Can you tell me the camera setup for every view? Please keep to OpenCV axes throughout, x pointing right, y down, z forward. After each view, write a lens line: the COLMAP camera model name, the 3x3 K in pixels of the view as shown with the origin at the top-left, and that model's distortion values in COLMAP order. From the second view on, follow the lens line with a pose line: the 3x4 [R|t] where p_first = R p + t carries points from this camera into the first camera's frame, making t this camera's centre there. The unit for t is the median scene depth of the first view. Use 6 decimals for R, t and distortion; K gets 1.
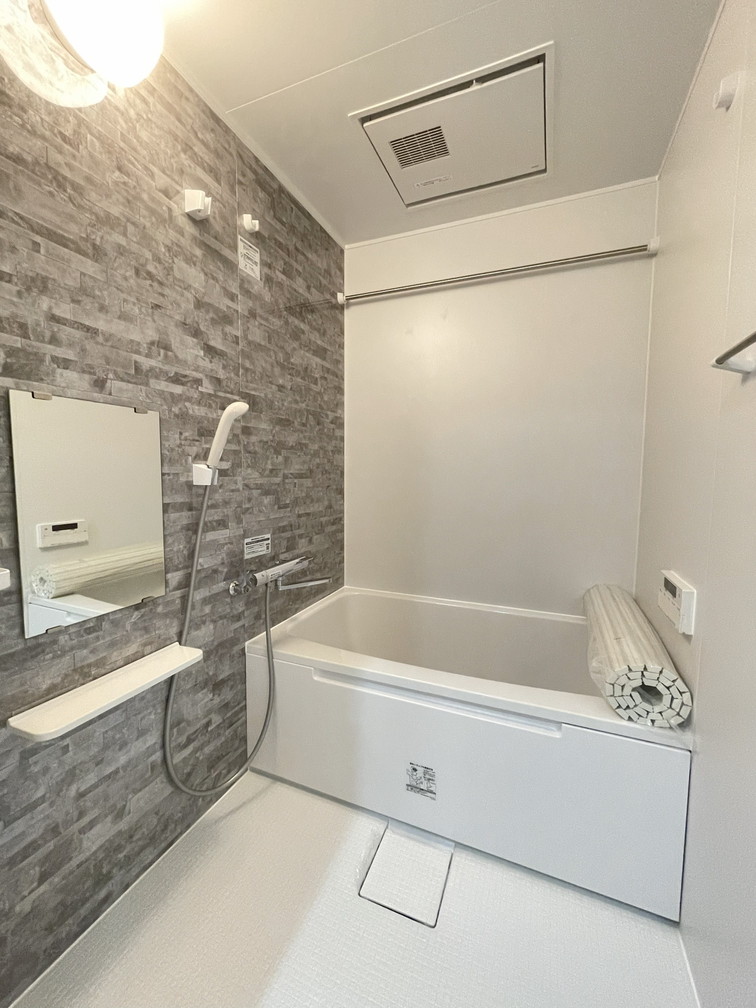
lens RADIAL K [[404.9, 0, 377.3], [0, 404.9, 500.9], [0, 0, 1]] dist [-0.004246, 0.000225]
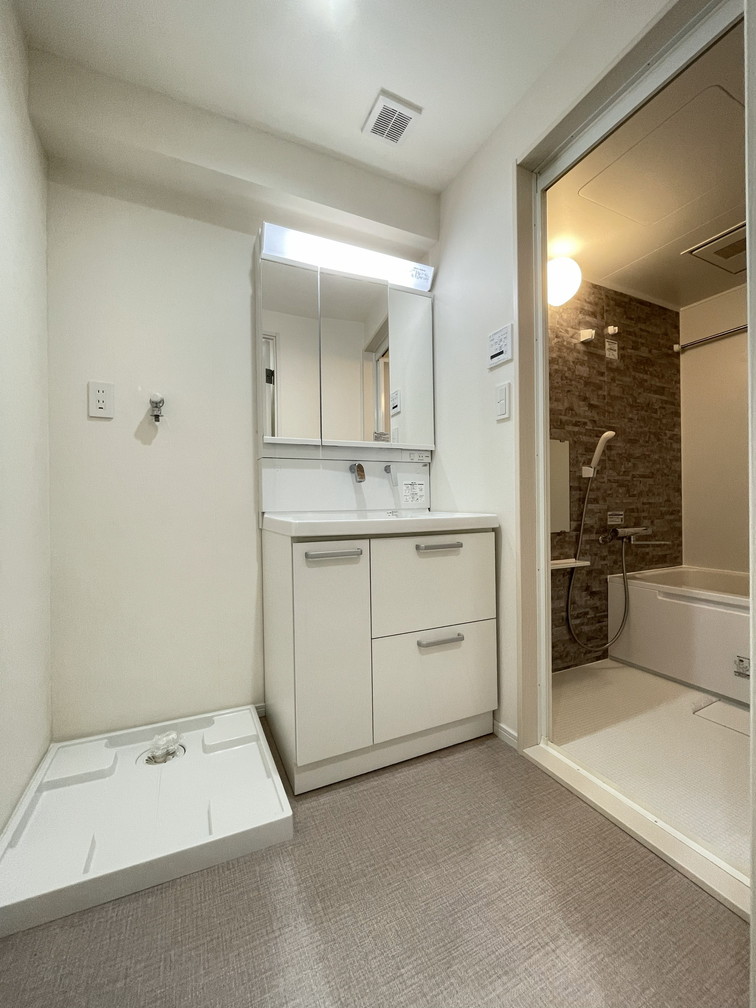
lens RADIAL K [[404.9, 0, 382.0], [0, 404.9, 498.5], [0, 0, 1]] dist [-0.004246, 0.000225]
pose [[0.749023, -0.016644, -0.662335, 0.084920], [-0.041205, 0.996579, -0.071641, 0.206298], [0.661262, 0.080953, 0.745774, -0.909497]]
